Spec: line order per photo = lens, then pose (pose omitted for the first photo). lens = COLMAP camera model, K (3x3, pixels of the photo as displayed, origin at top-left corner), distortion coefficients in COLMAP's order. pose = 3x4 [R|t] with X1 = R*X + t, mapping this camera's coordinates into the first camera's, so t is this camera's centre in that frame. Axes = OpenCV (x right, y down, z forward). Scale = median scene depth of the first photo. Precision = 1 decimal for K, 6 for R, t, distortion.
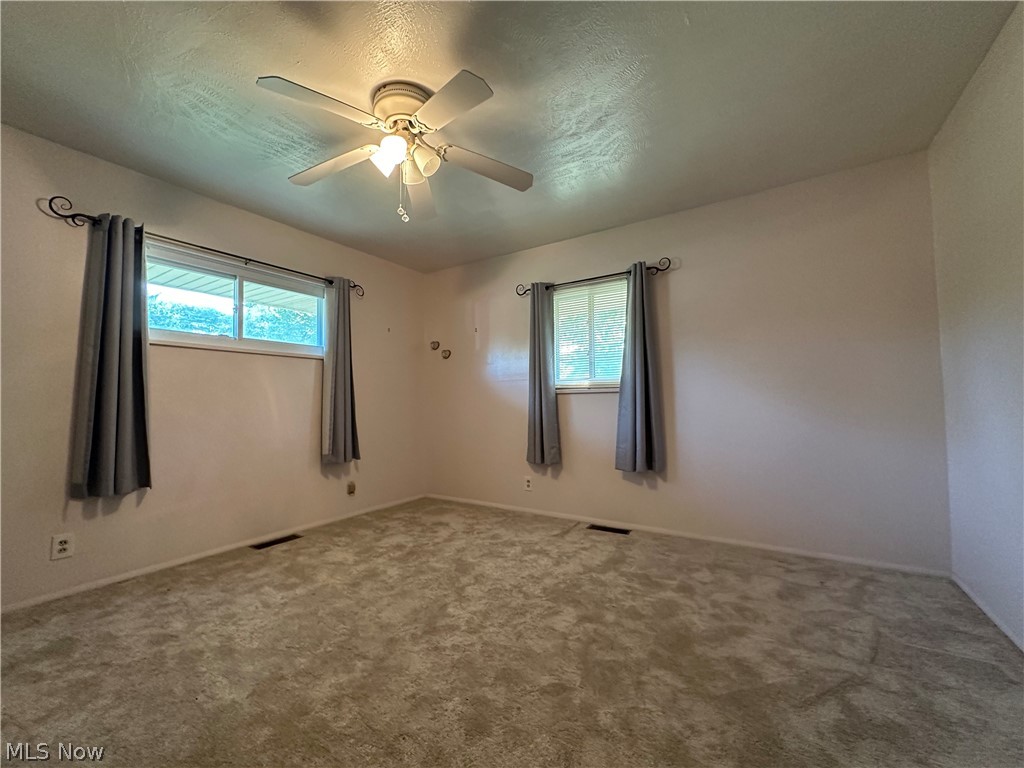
lens RADIAL K [[423.0, 0, 516.5], [0, 423.0, 385.9], [0, 0, 1]] dist [-0.004404, 0.000872]
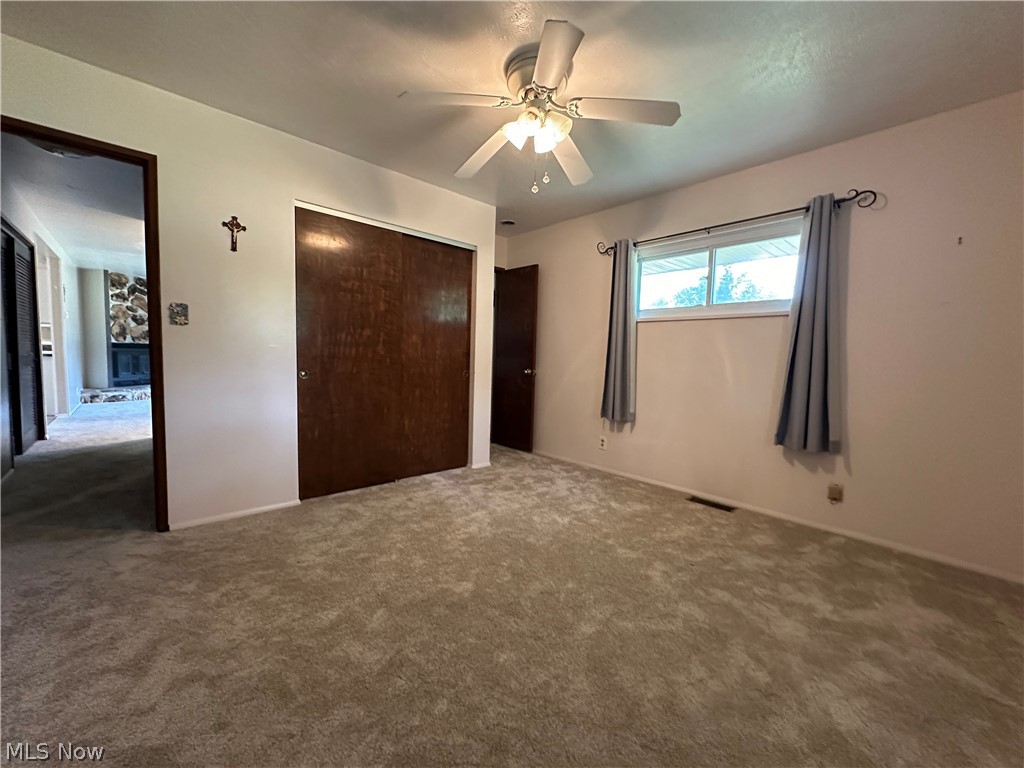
lens RADIAL K [[423.0, 0, 515.8], [0, 423.0, 385.0], [0, 0, 1]] dist [-0.004404, 0.000872]
pose [[-0.286797, 0.071377, -0.955329, 0.687039], [0.014472, 0.997430, 0.070178, 0.007805], [0.957882, 0.006302, -0.287093, 1.117403]]
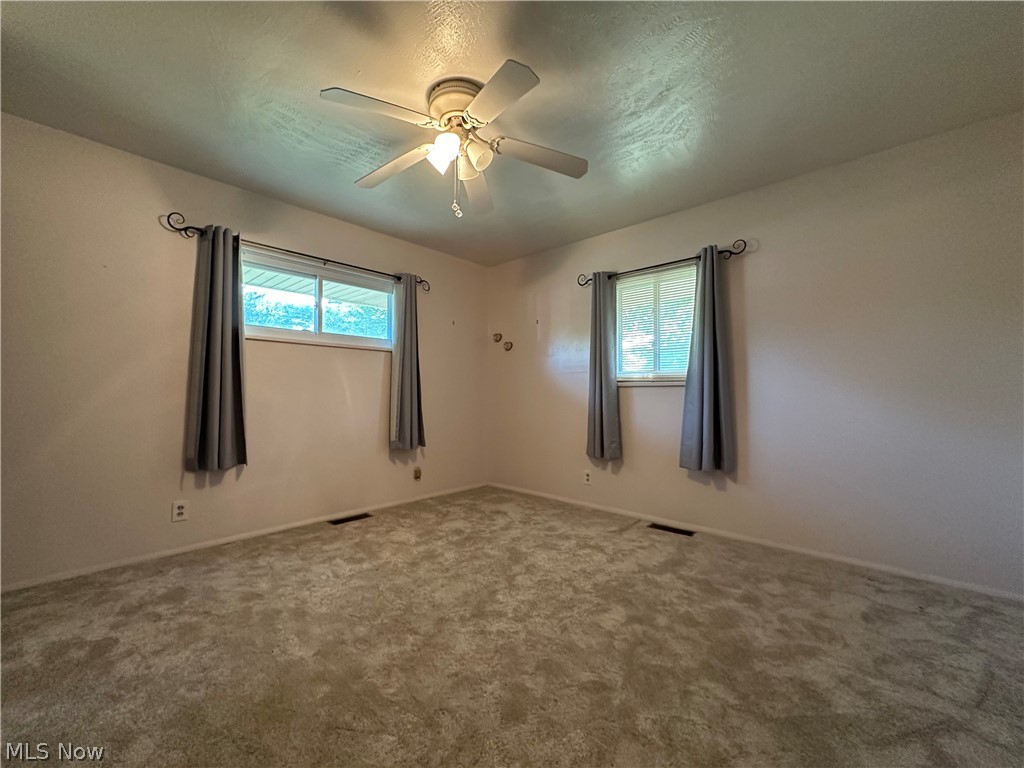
lens RADIAL K [[423.0, 0, 511.2], [0, 423.0, 386.6], [0, 0, 1]] dist [-0.004404, 0.000872]
pose [[0.984014, 0.012139, -0.177677, 0.041969], [-0.008394, 0.999727, 0.021816, -0.000814], [0.177893, -0.019976, 0.983847, 0.006393]]
